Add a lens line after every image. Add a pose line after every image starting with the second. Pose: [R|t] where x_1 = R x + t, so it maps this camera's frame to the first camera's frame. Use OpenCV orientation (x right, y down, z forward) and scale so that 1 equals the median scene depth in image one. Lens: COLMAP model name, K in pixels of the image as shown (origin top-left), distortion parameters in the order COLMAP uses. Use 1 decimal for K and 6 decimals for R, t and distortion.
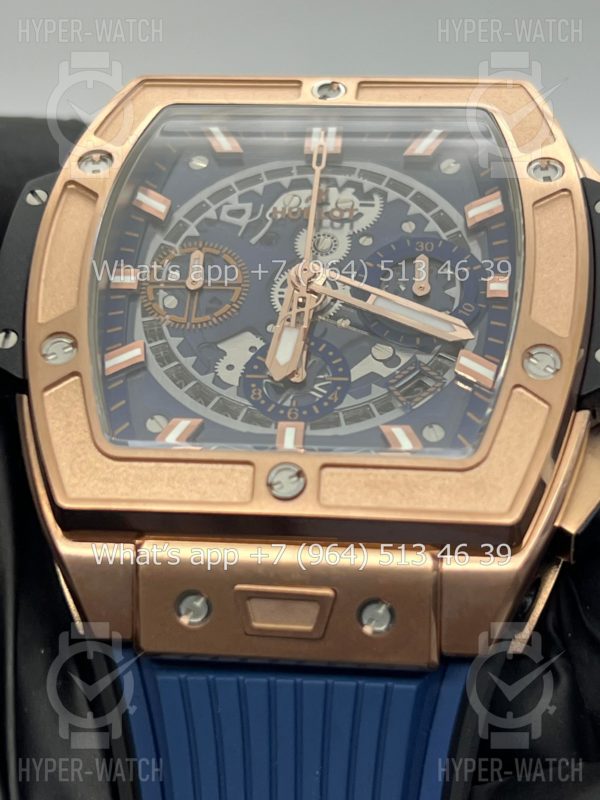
lens RADIAL K [[1923.6, 0, 301.1], [0, 1923.6, 446.9], [0, 0, 1]] dist [0.093262, -0.264346]
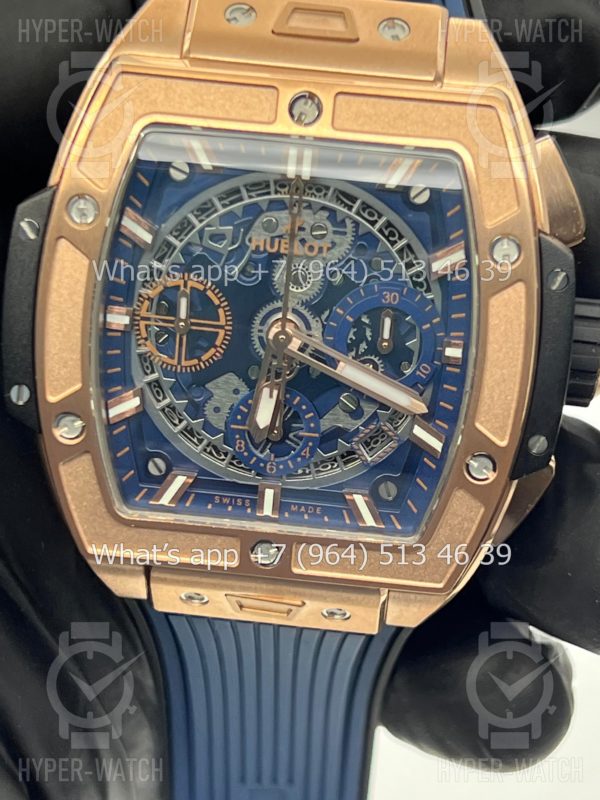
lens RADIAL K [[1923.6, 0, 301.1], [0, 1923.6, 446.9], [0, 0, 1]] dist [0.093262, -0.264346]
pose [[0.999835, -0.000513, 0.018185, -0.007167], [-0.012890, 0.685444, 0.728012, -0.857886], [-0.012838, -0.728125, 0.685324, 0.186511]]
